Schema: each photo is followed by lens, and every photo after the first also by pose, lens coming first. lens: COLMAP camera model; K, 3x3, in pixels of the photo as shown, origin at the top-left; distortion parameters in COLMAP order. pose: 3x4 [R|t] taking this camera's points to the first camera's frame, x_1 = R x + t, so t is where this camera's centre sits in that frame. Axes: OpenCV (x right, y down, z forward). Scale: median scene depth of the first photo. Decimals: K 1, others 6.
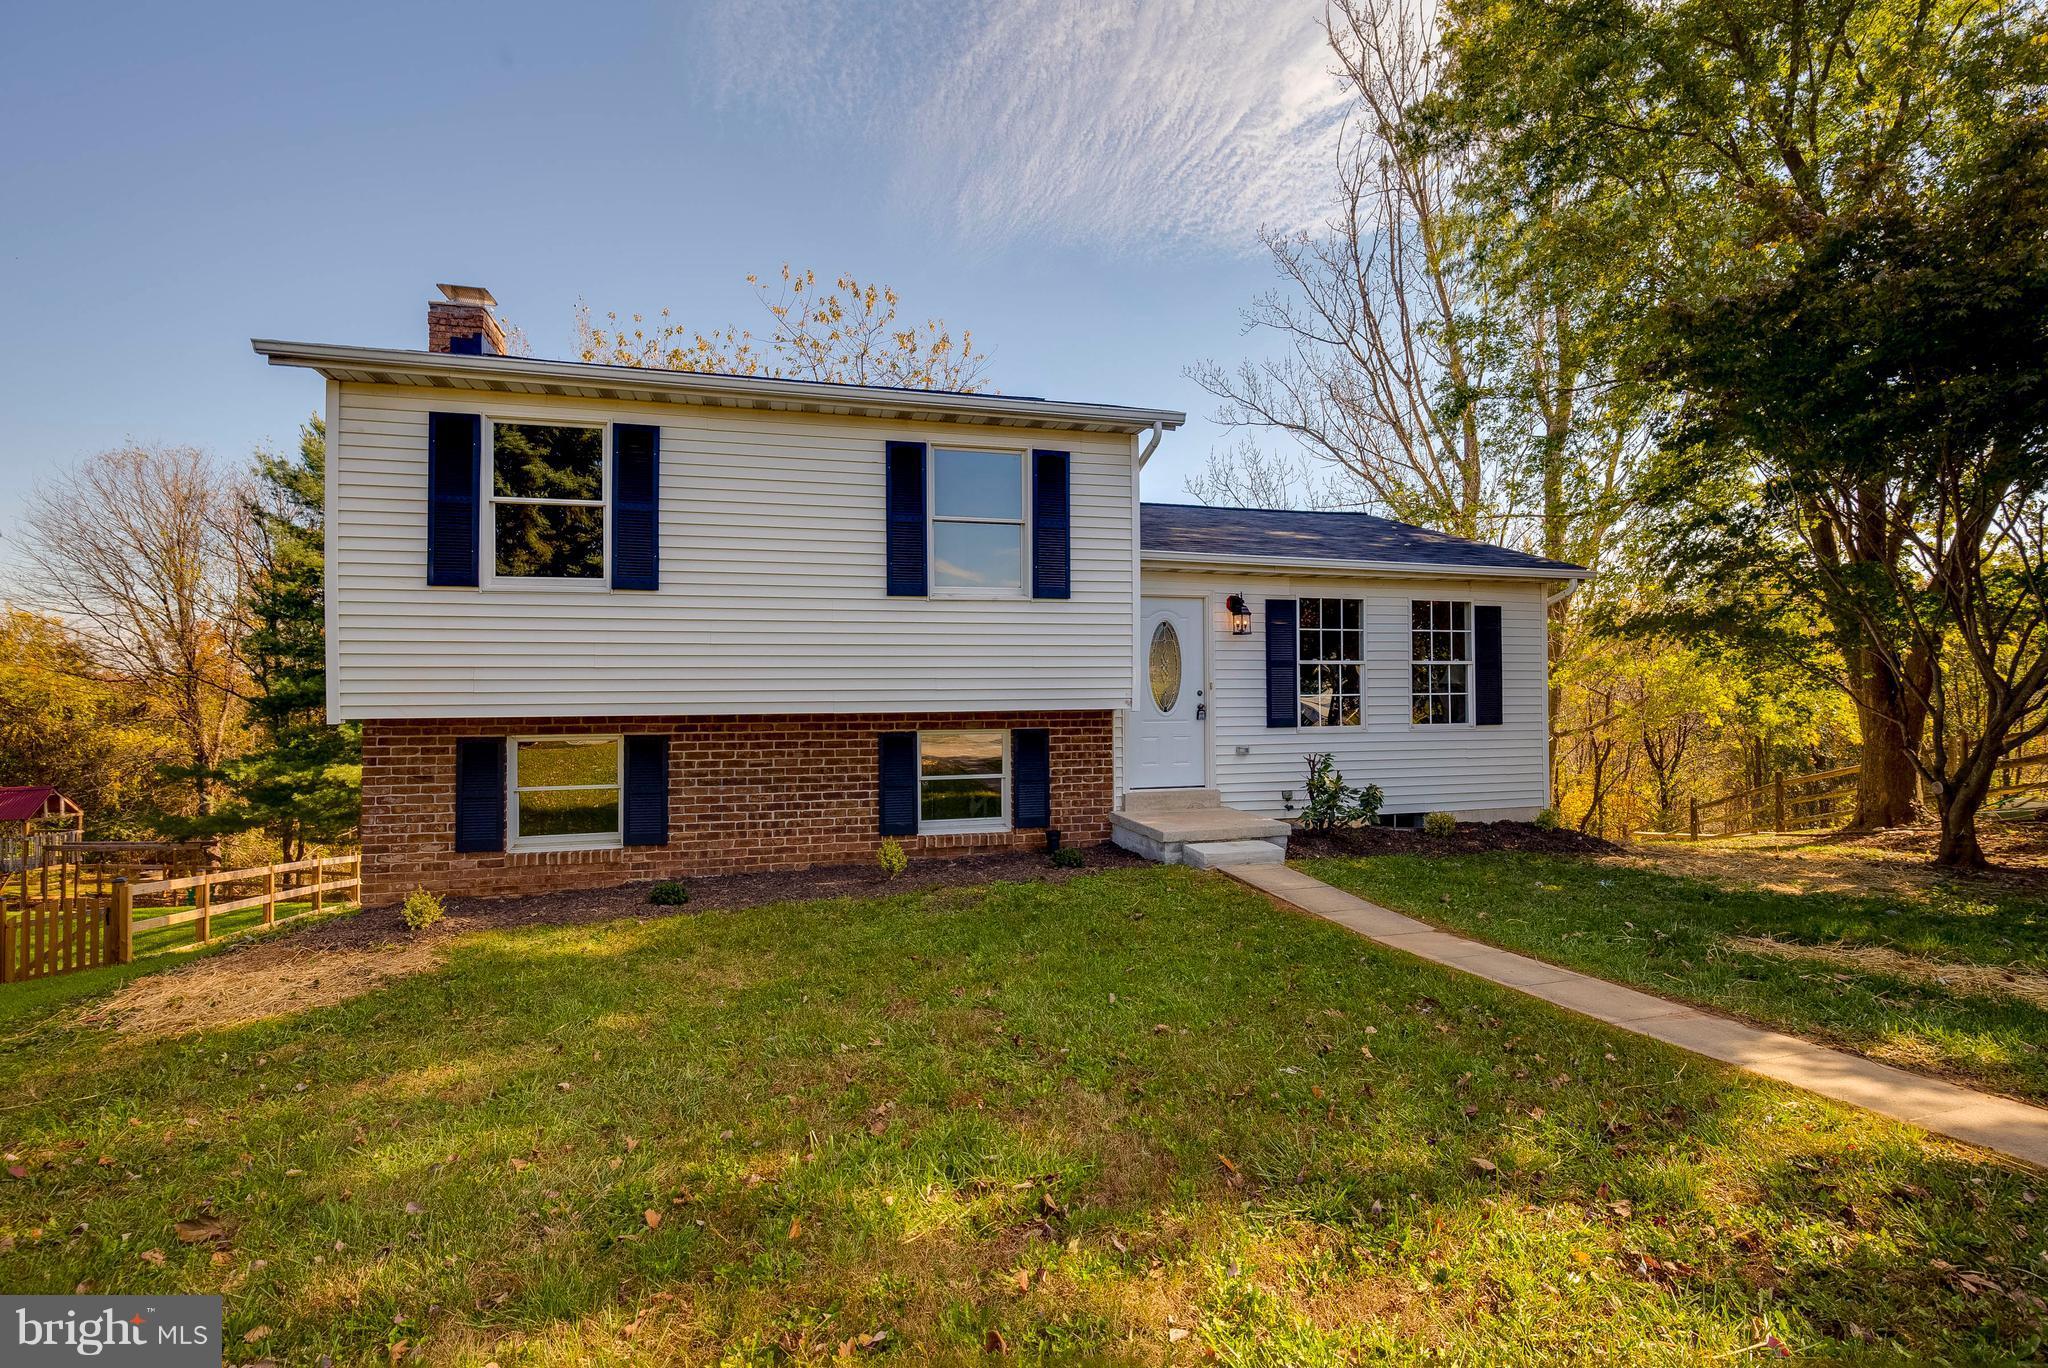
lens RADIAL K [[937.3, 0, 1030.1], [0, 937.3, 718.2], [0, 0, 1]] dist [-0.003805, 0.000877]
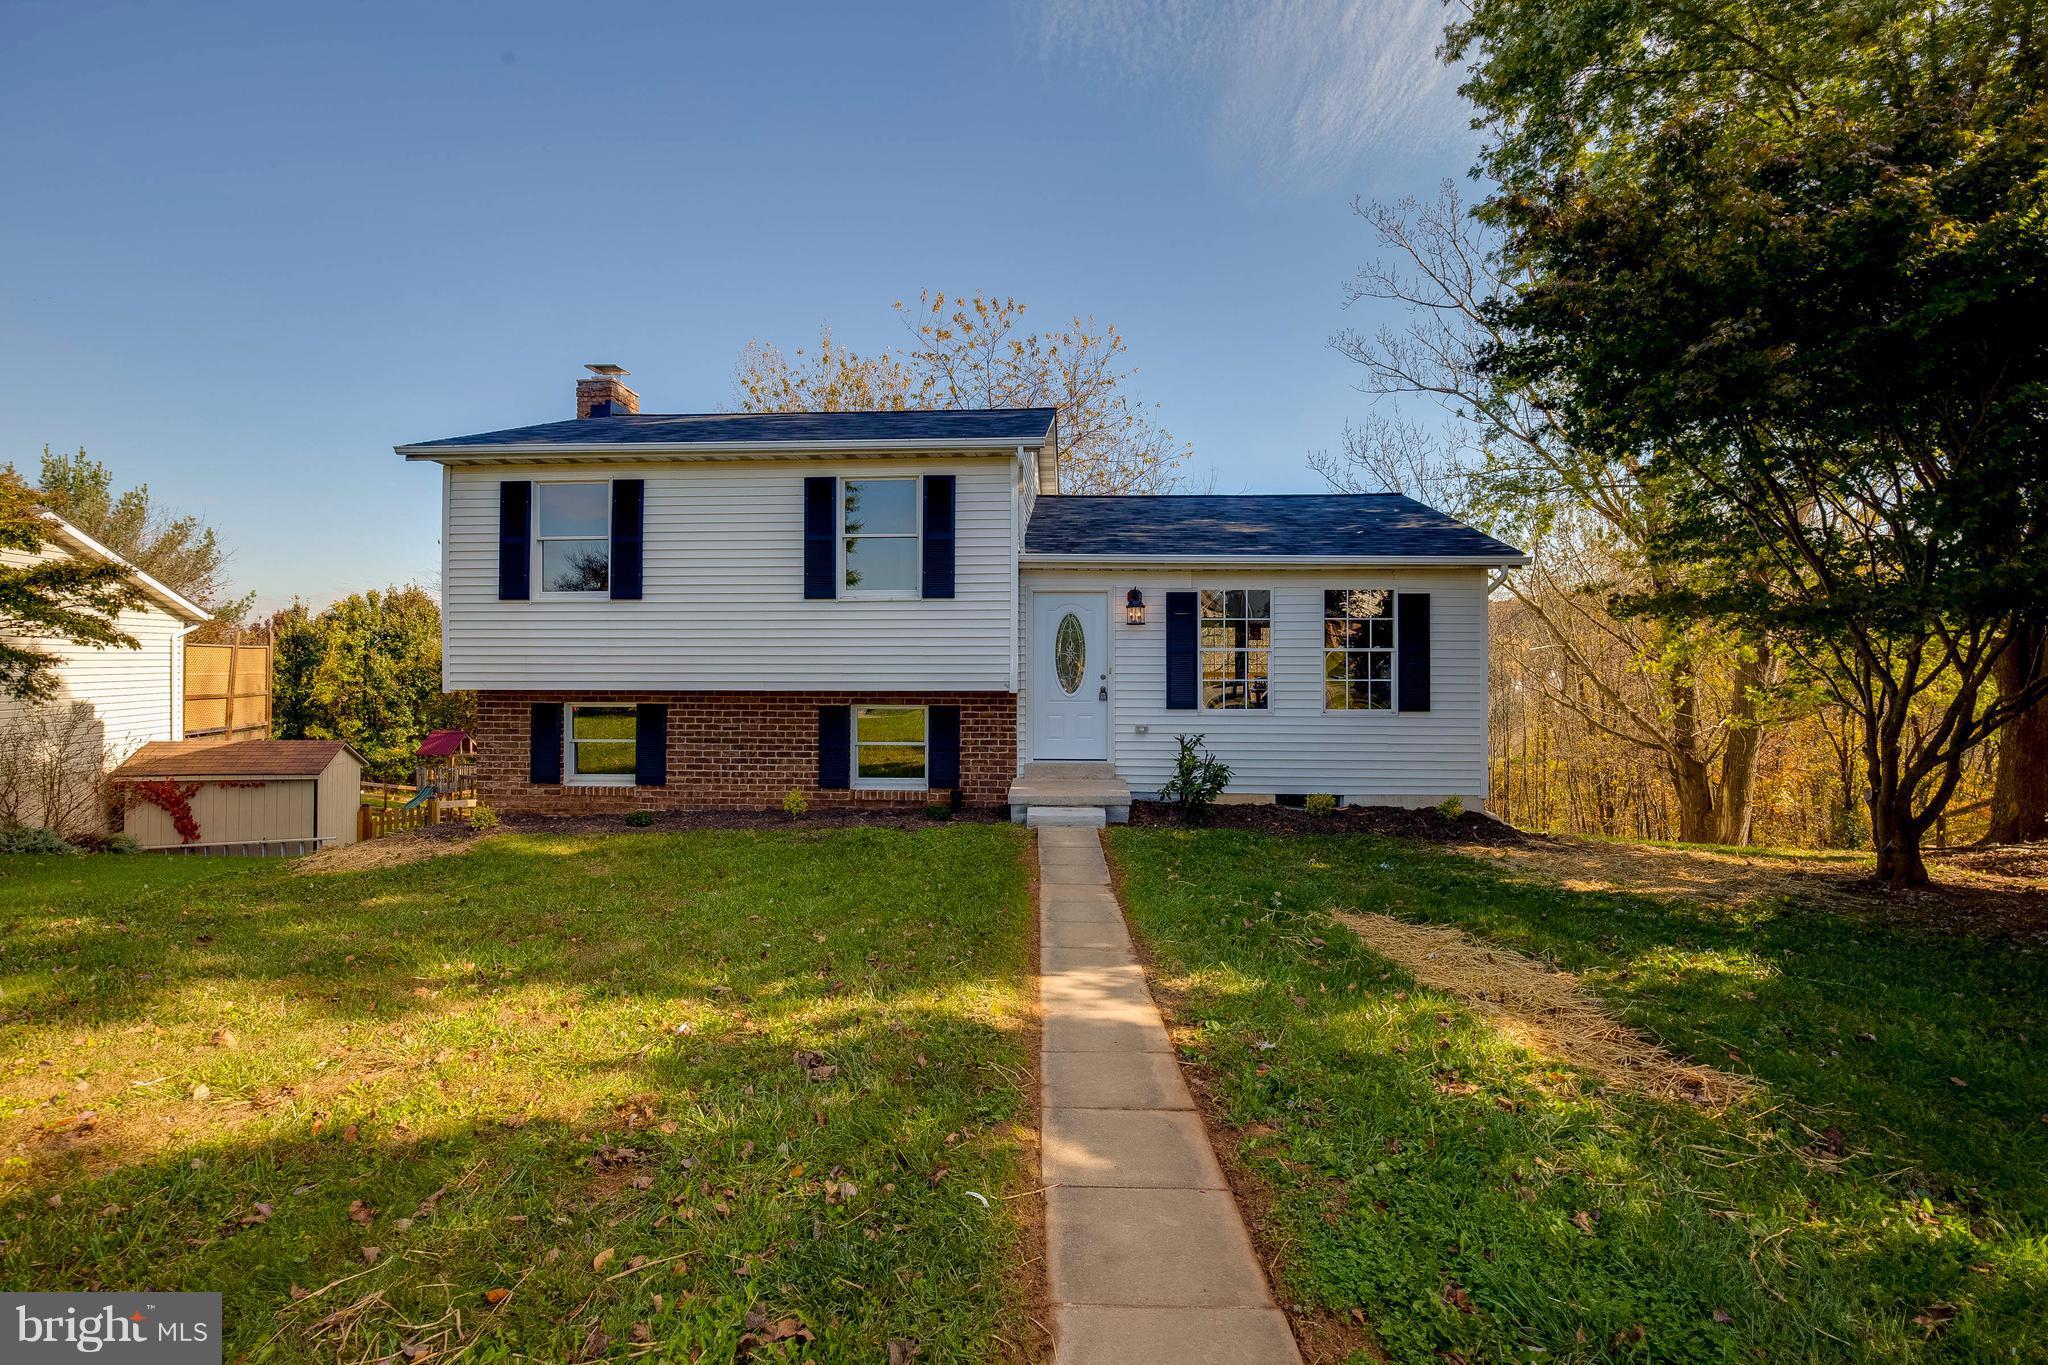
lens RADIAL K [[953.3, 0, 1026.3], [0, 953.3, 702.0], [0, 0, 1]] dist [-0.018125, 0.000043]
pose [[0.948547, 0.022233, -0.315853, 0.501042], [-0.016955, 0.999667, 0.019447, -0.019352], [0.316181, -0.013091, 0.948609, -0.125680]]
